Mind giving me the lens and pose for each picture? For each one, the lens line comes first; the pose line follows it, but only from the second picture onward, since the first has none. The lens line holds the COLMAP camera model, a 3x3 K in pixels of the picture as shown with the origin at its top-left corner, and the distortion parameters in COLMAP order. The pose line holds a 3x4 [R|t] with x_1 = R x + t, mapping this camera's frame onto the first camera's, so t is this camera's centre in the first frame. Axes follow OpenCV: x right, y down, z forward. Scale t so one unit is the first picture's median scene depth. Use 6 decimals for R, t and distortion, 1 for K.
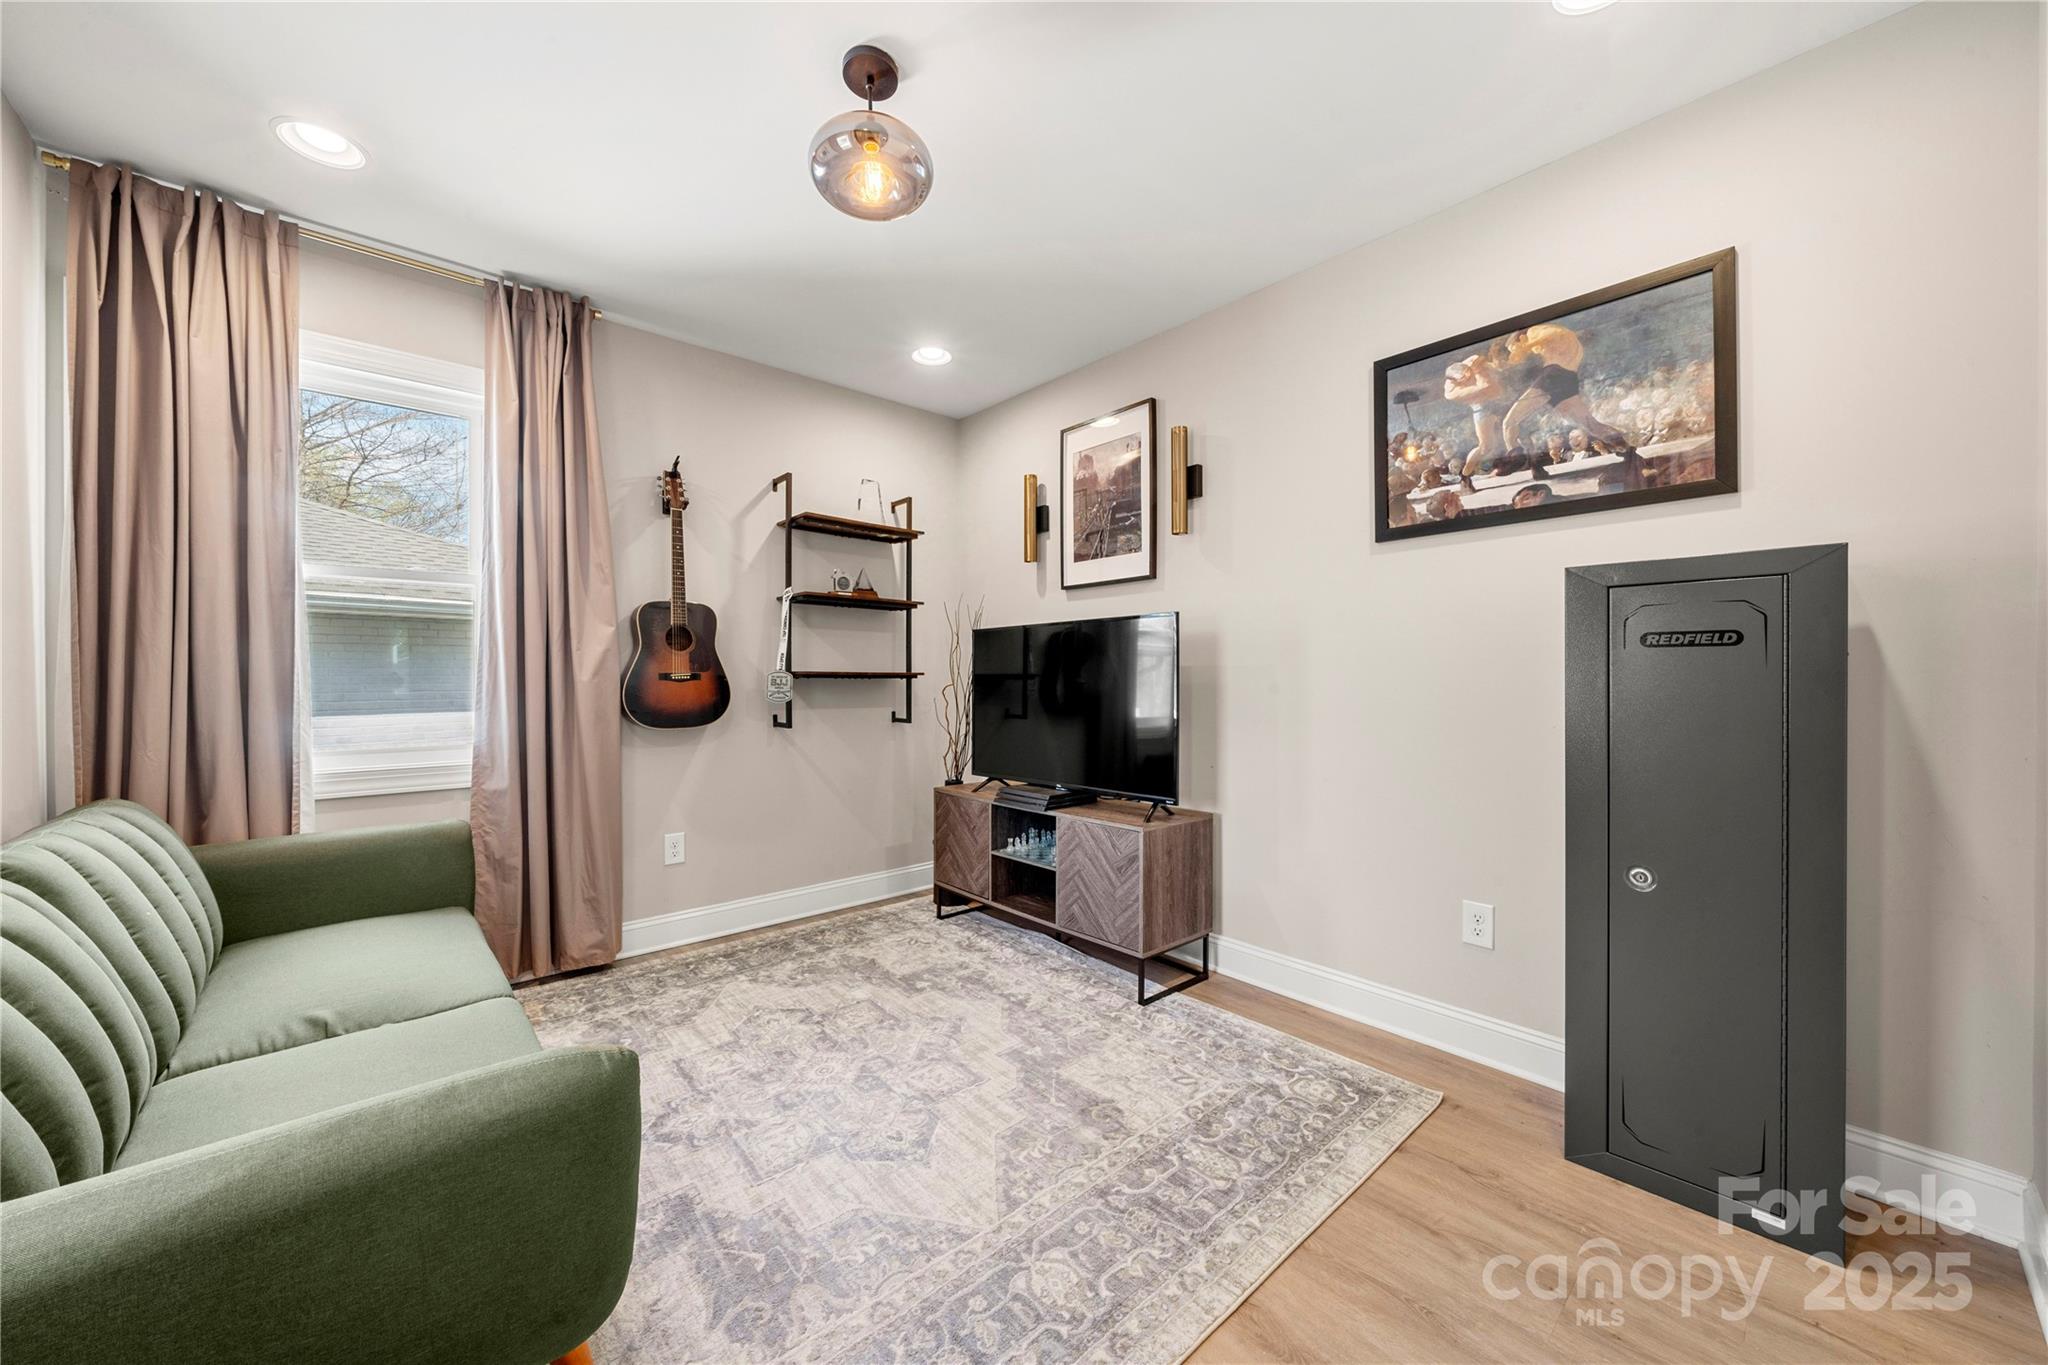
lens RADIAL K [[759.3, 0, 1018.9], [0, 759.3, 673.7], [0, 0, 1]] dist [-0.000821, 0.000102]
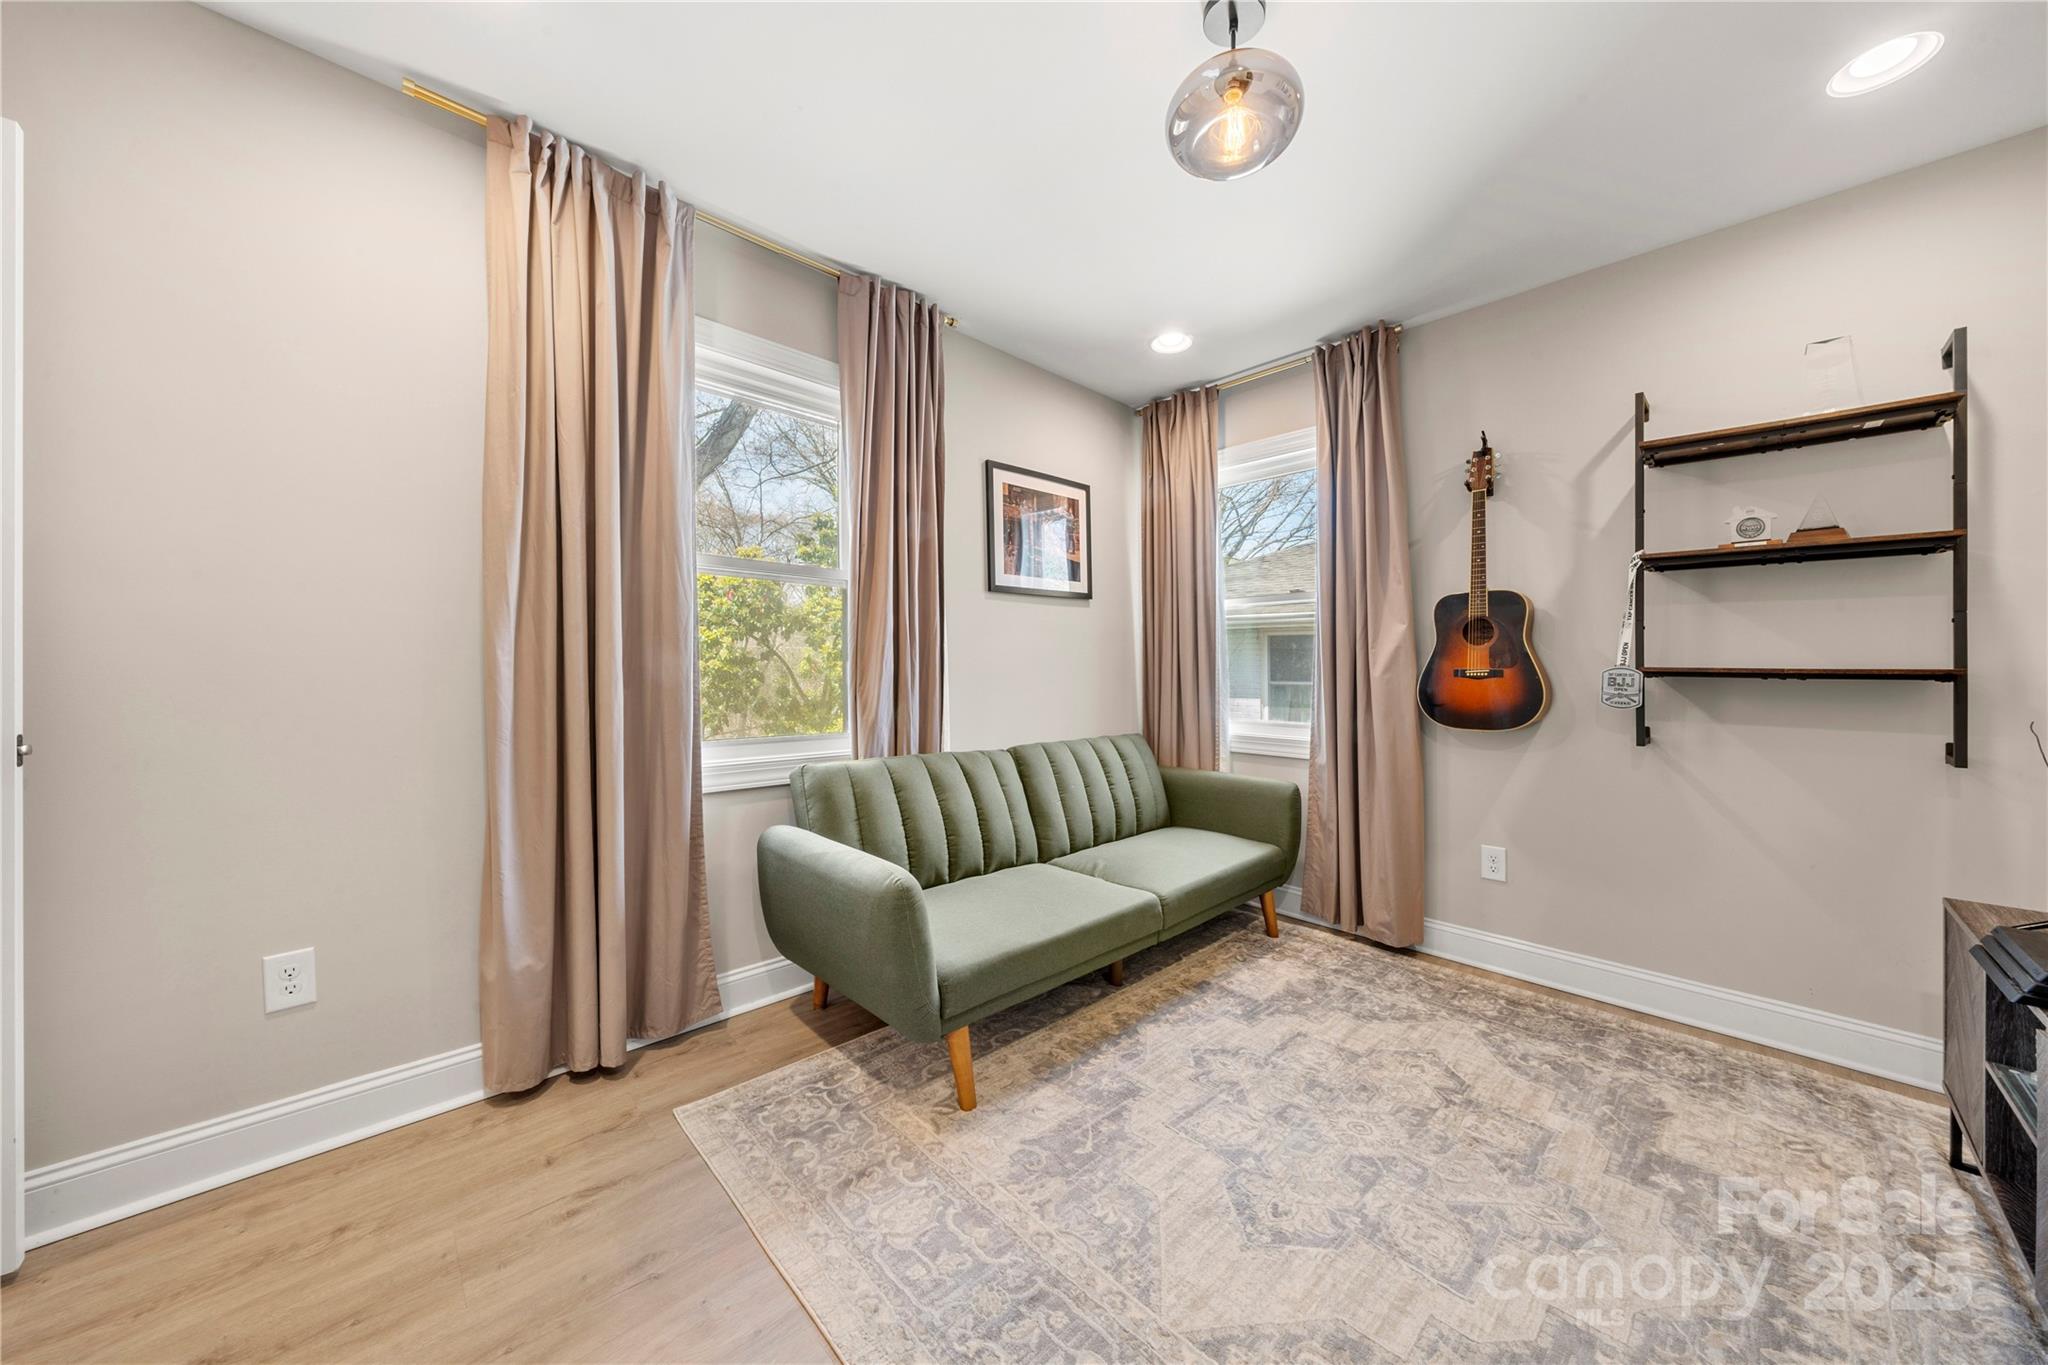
lens RADIAL K [[704.5, 0, 1019.9], [0, 704.5, 672.5], [0, 0, 1]] dist [-0.001093, 0.000320]
pose [[0.020548, 0.003741, -0.999782, 0.421563], [-0.003534, 0.999987, 0.003669, 0.001830], [0.999783, 0.003458, 0.020561, 0.467951]]
